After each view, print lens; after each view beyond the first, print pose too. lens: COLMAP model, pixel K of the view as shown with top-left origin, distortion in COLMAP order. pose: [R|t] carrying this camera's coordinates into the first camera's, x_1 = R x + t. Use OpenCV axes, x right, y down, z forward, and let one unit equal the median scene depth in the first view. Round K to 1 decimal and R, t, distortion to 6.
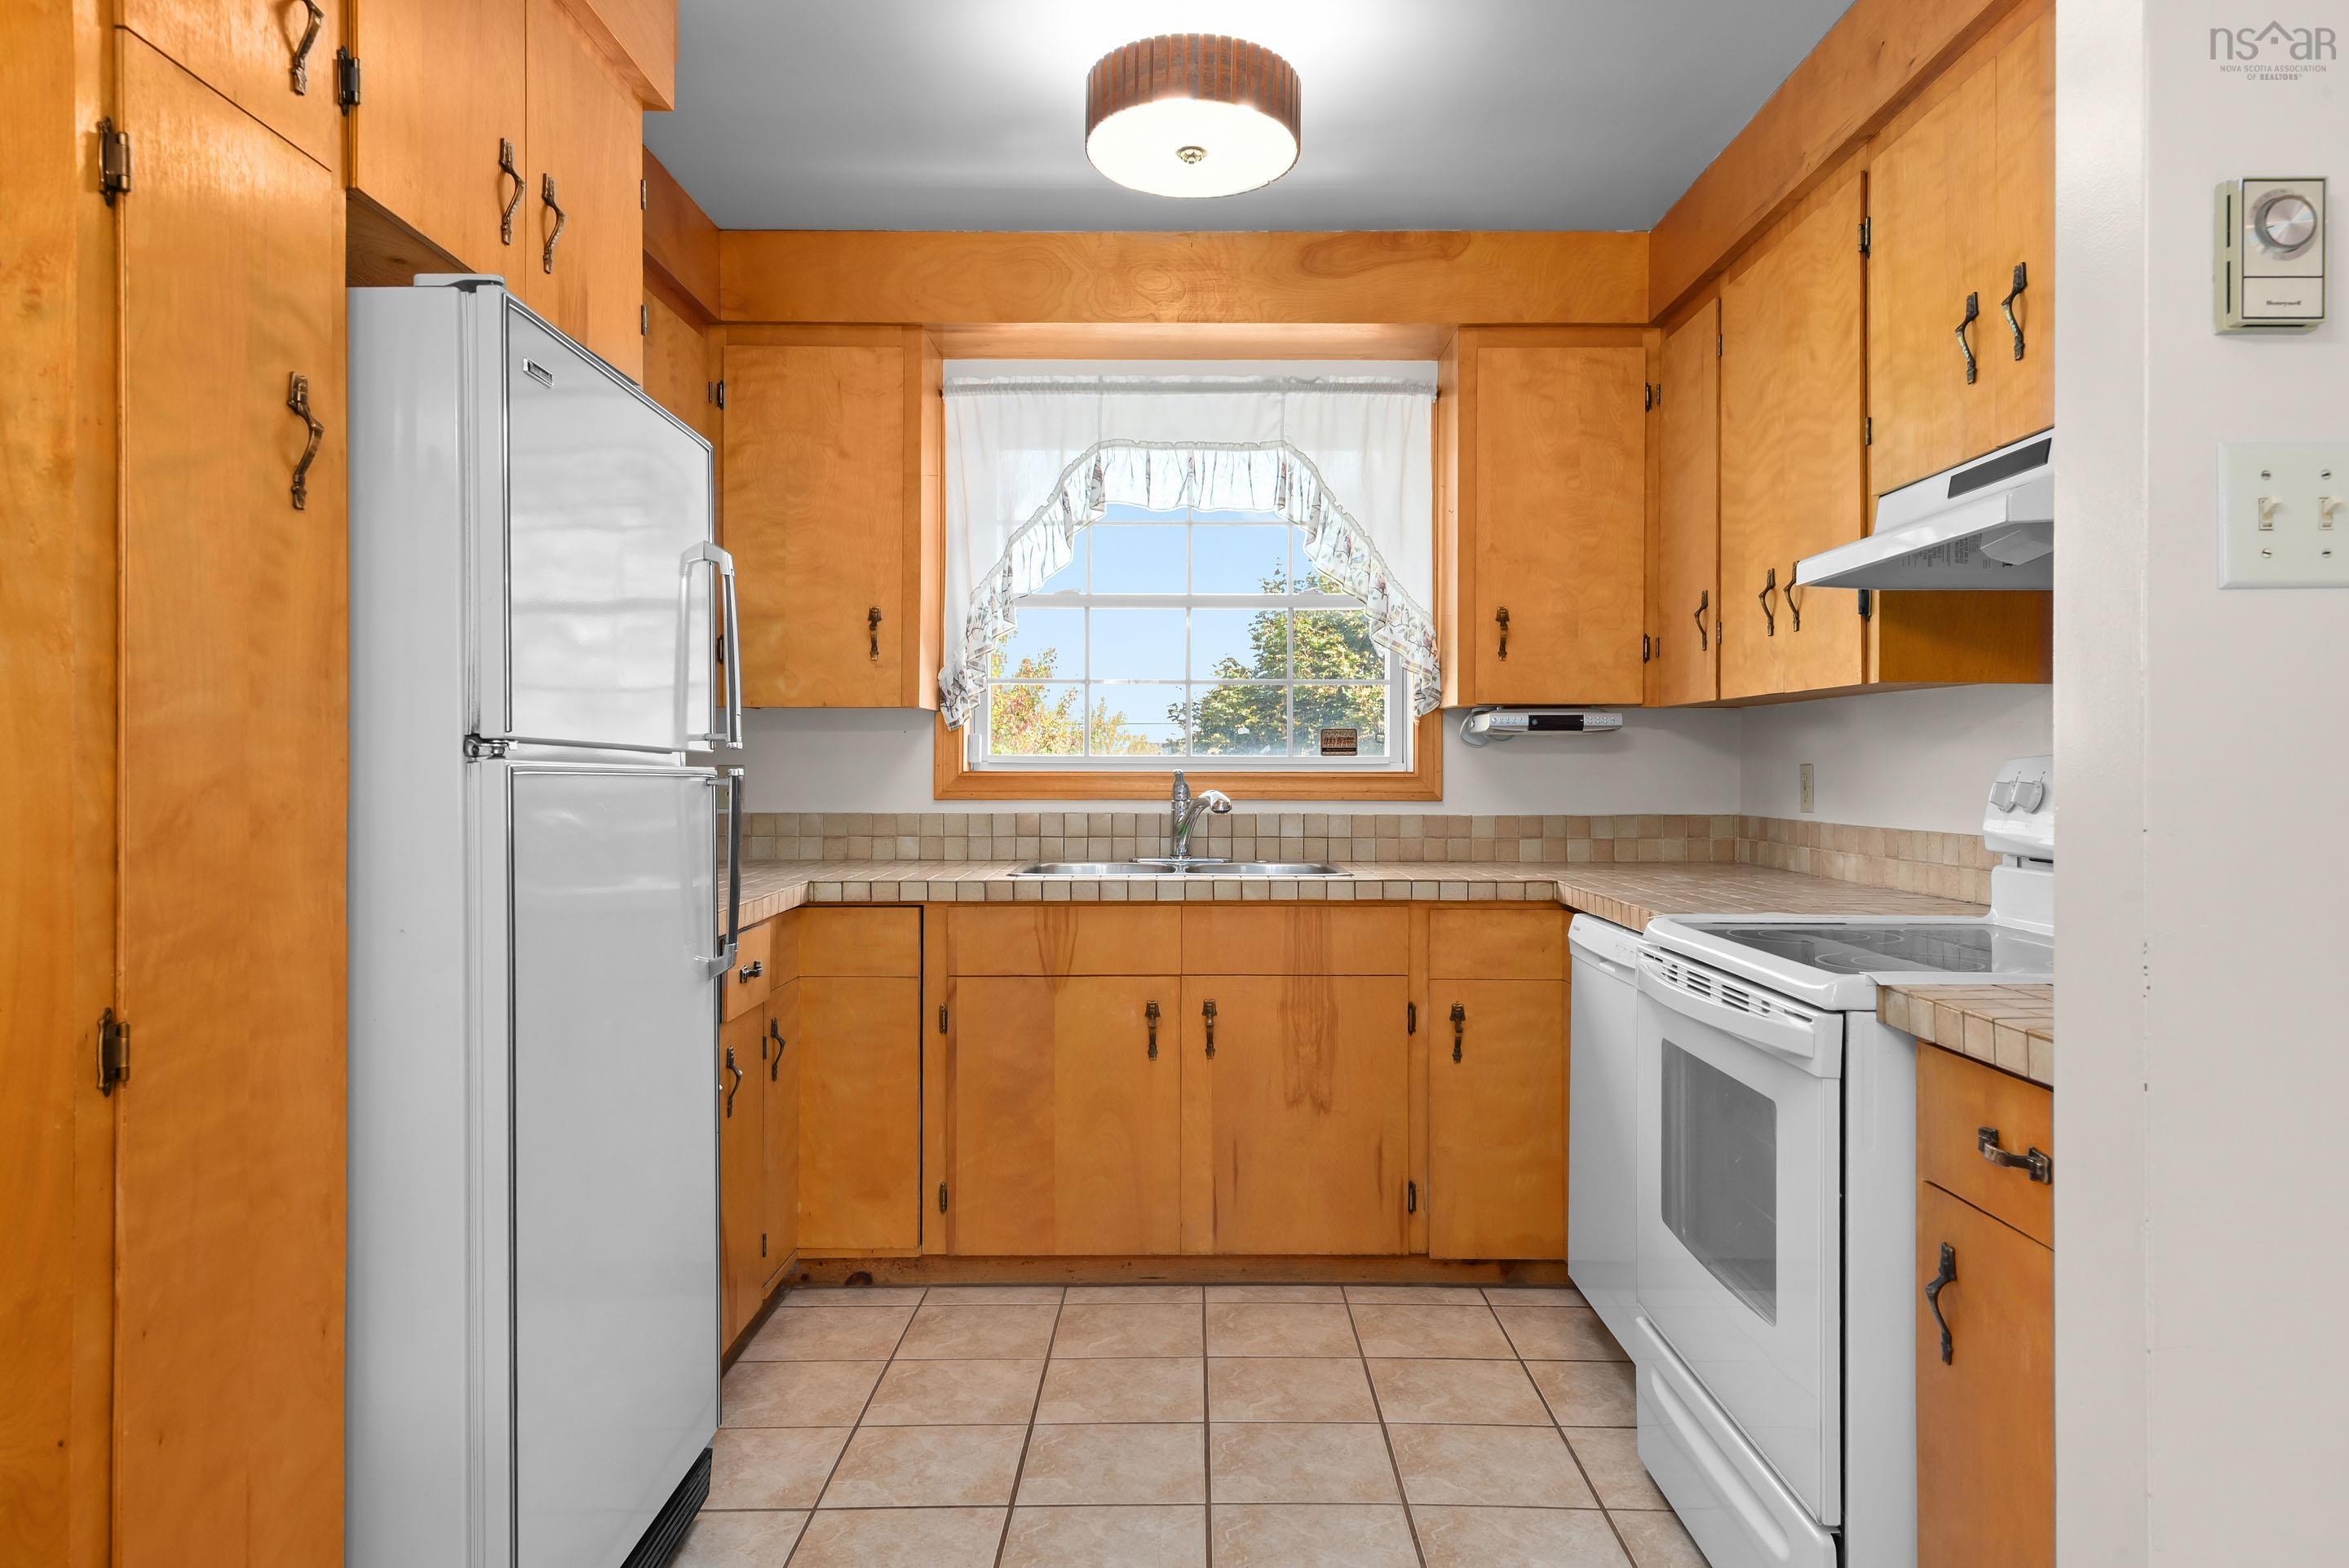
lens RADIAL K [[1590.9, 0, 1178.7], [0, 1590.9, 768.8], [0, 0, 1]] dist [0.005678, 0.000830]
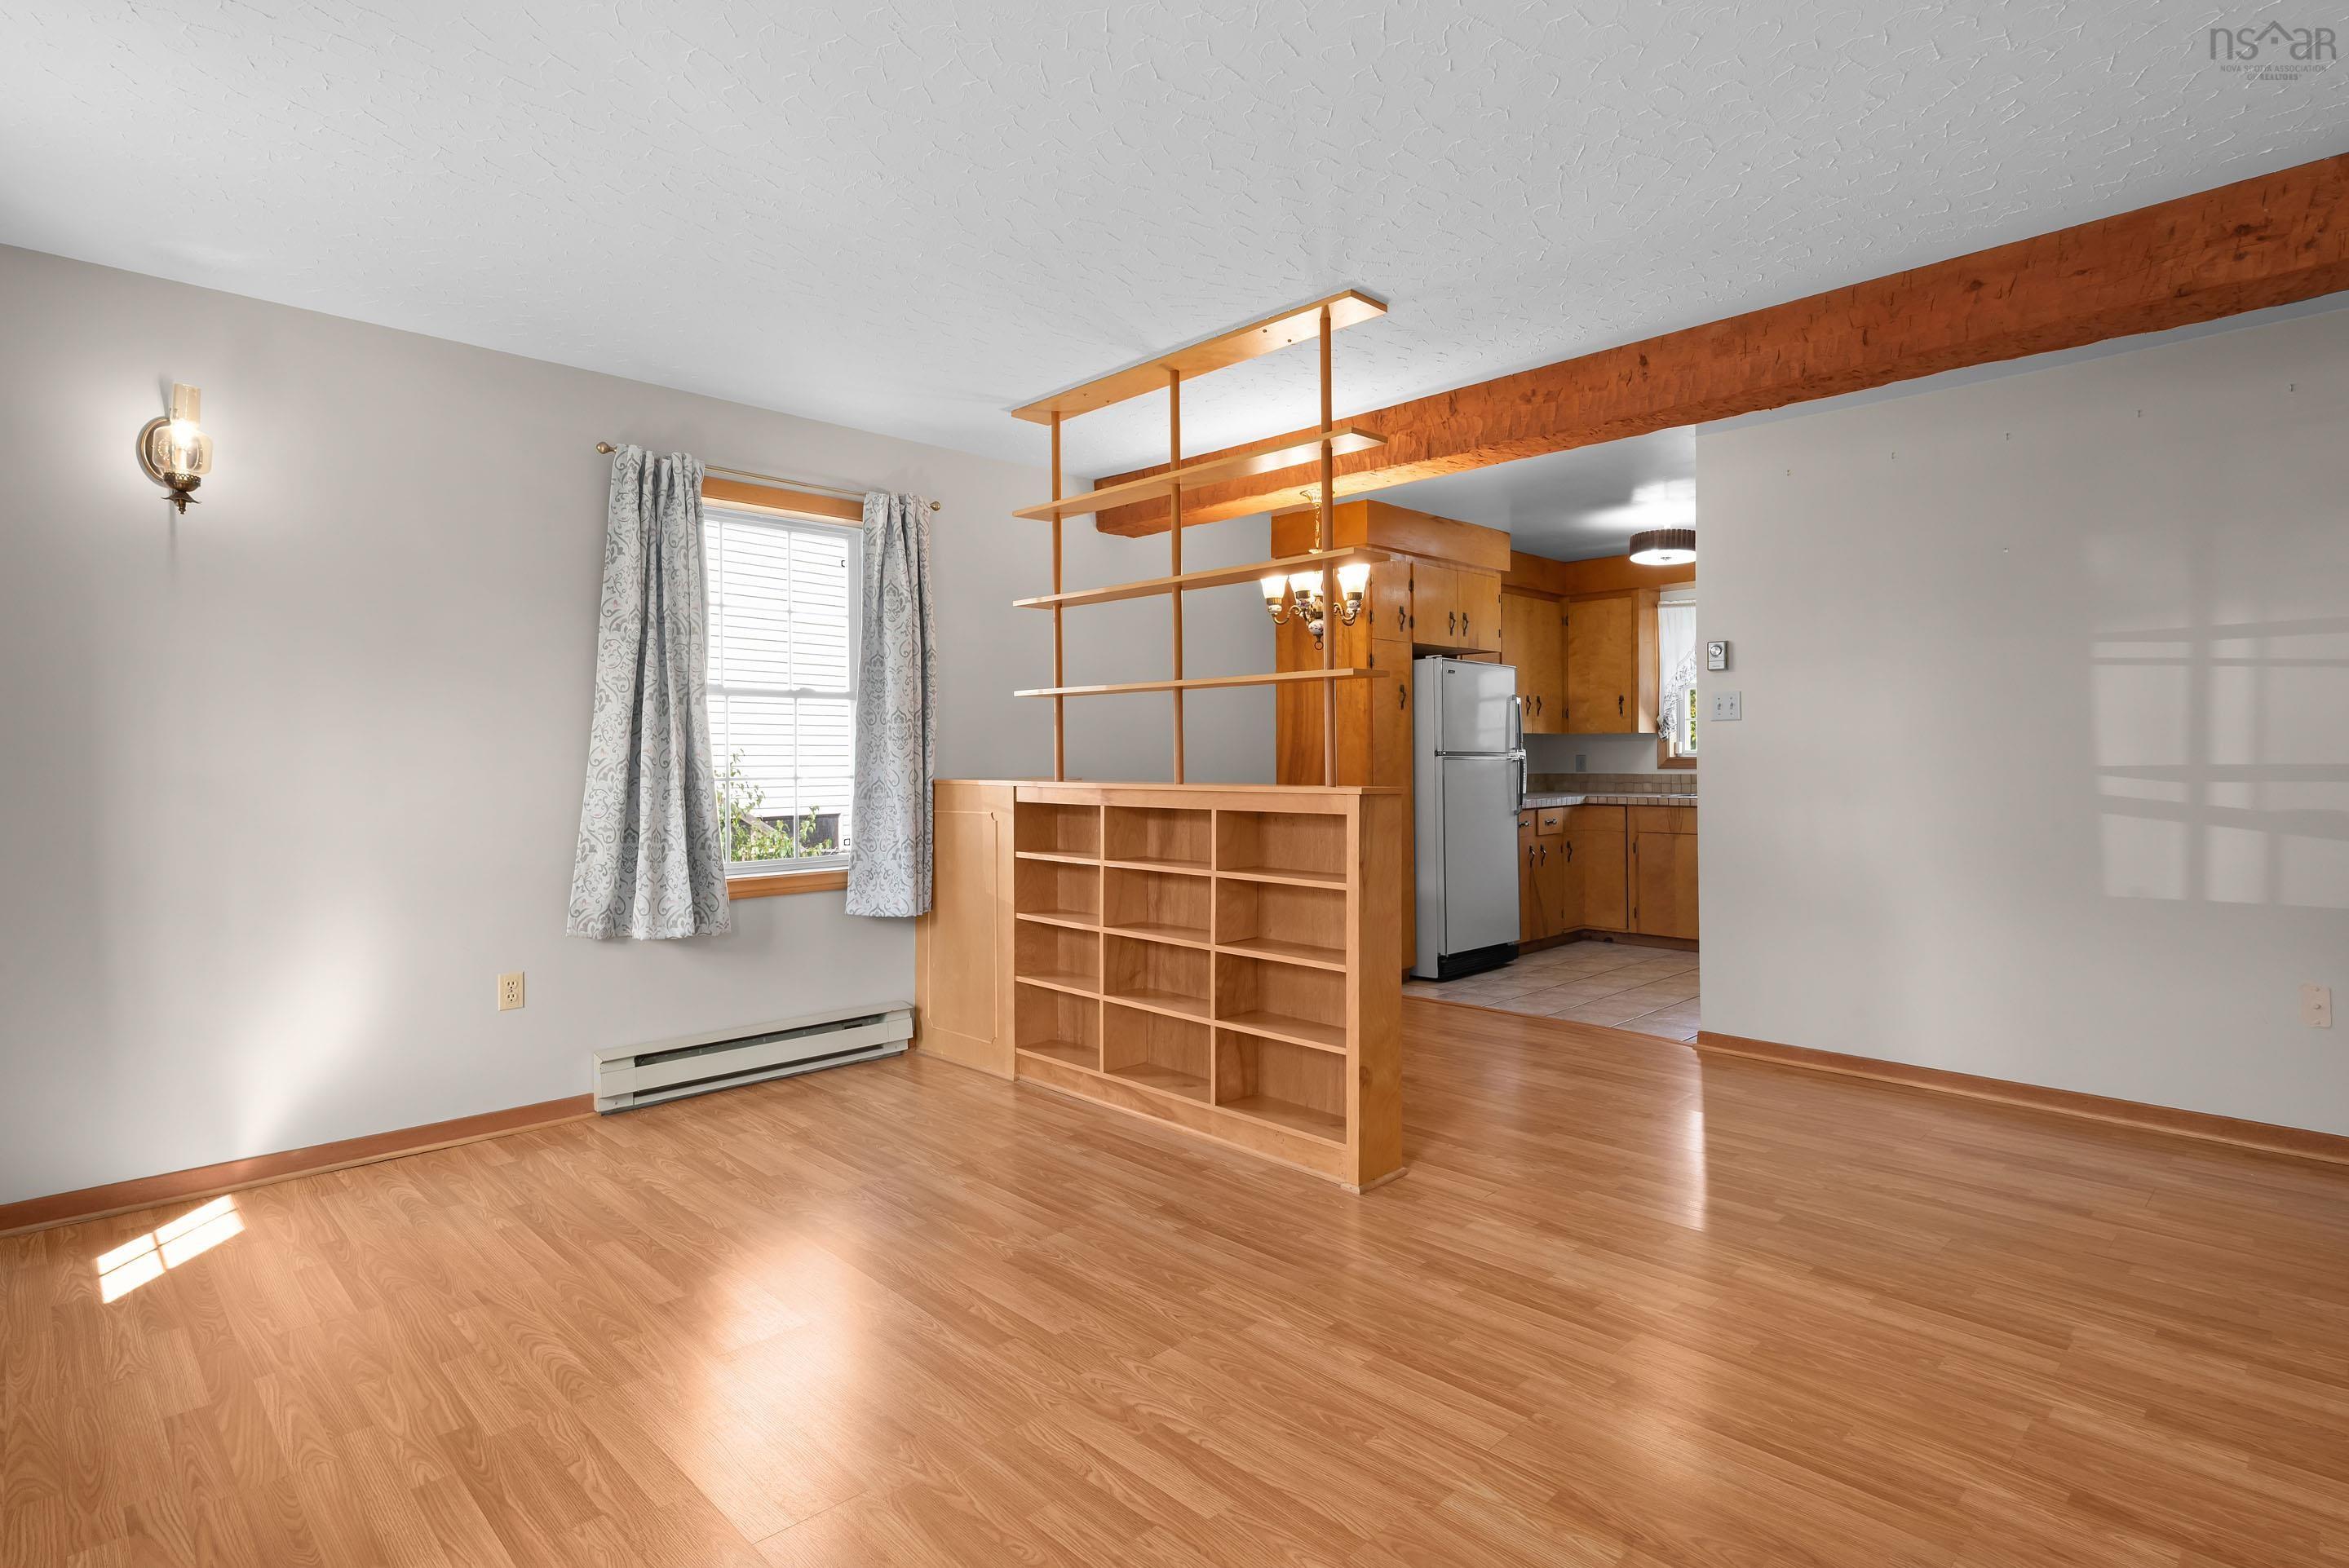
lens RADIAL K [[1159.2, 0, 1154.5], [0, 1159.2, 774.2], [0, 0, 1]] dist [0.049959, 0.000016]
pose [[0.700061, -0.004044, -0.714071, 0.657846], [0.012764, 0.999895, 0.006850, 0.006085], [0.713969, -0.013910, 0.700040, -0.927262]]
